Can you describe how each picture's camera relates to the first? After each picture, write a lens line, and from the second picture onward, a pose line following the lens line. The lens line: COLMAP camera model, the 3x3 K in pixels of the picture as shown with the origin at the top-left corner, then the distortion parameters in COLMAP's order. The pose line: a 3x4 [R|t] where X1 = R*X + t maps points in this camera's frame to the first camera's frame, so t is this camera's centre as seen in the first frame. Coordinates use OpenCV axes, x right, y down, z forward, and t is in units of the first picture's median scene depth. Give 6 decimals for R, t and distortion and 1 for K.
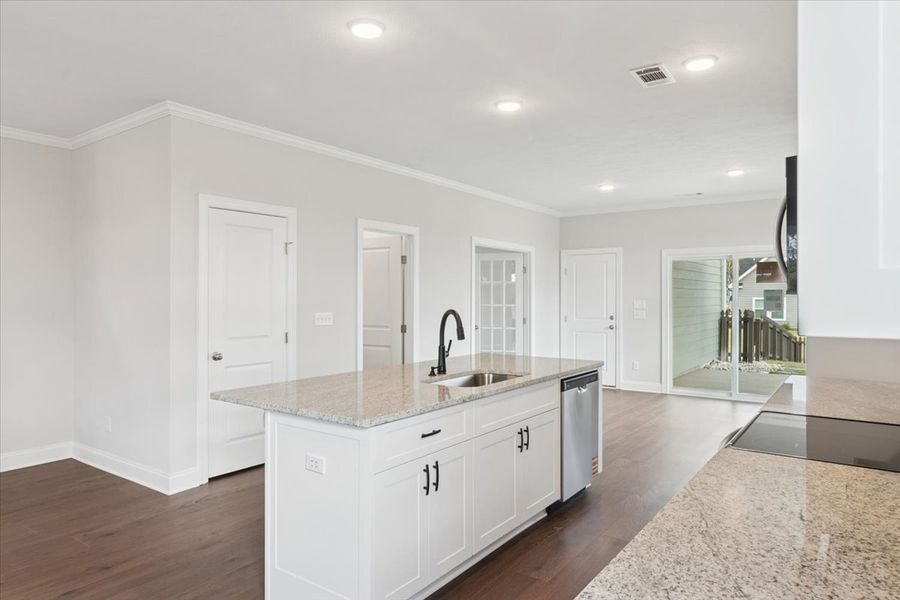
lens RADIAL K [[576.5, 0, 450.0], [0, 576.5, 300.0], [0, 0, 1]] dist [0.000142, -0.000673]
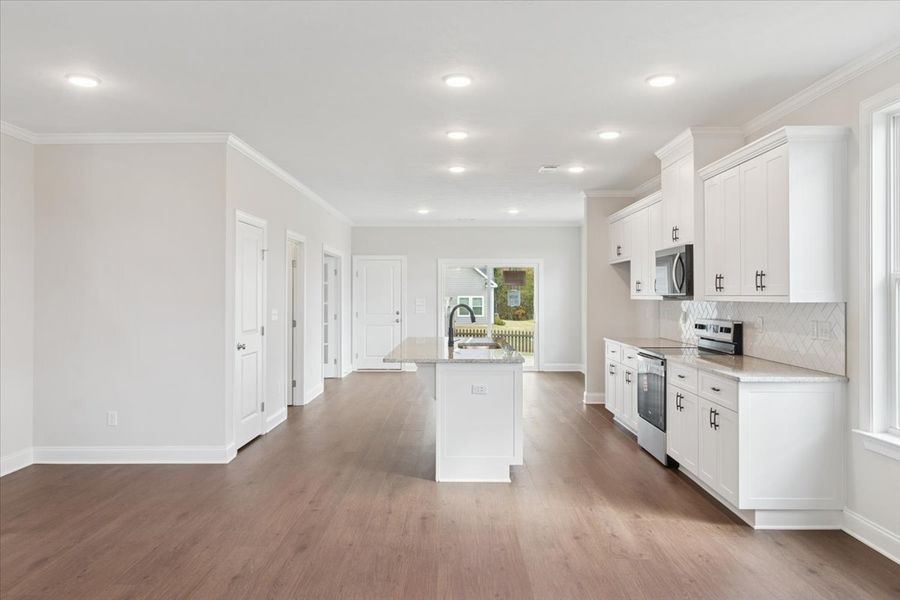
lens RADIAL K [[635.2, 0, 450.0], [0, 635.2, 300.0], [0, 0, 1]] dist [0.000582, 0.000209]
pose [[0.813951, -0.004305, 0.580917, -0.418879], [0.003626, 0.999991, 0.002330, 0.000824], [-0.580922, 0.000210, 0.813959, -0.158240]]
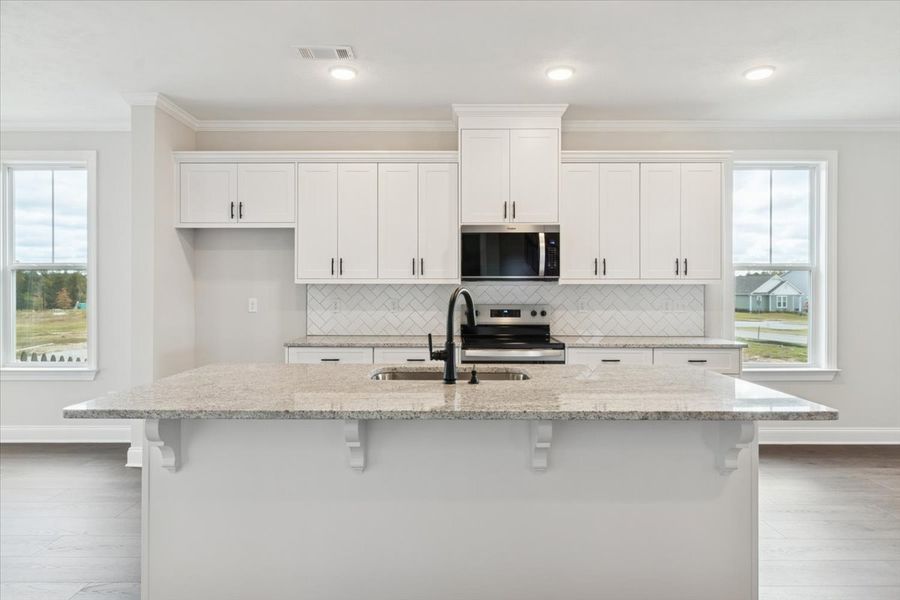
lens RADIAL K [[525.5, 0, 447.8], [0, 525.5, 290.2], [0, 0, 1]] dist [0.000783, 0.000365]
pose [[-0.582523, 0.000261, 0.812814, -0.214396], [0.002625, 0.999995, 0.001560, 0.008425], [-0.812810, 0.003043, -0.582521, 0.562952]]
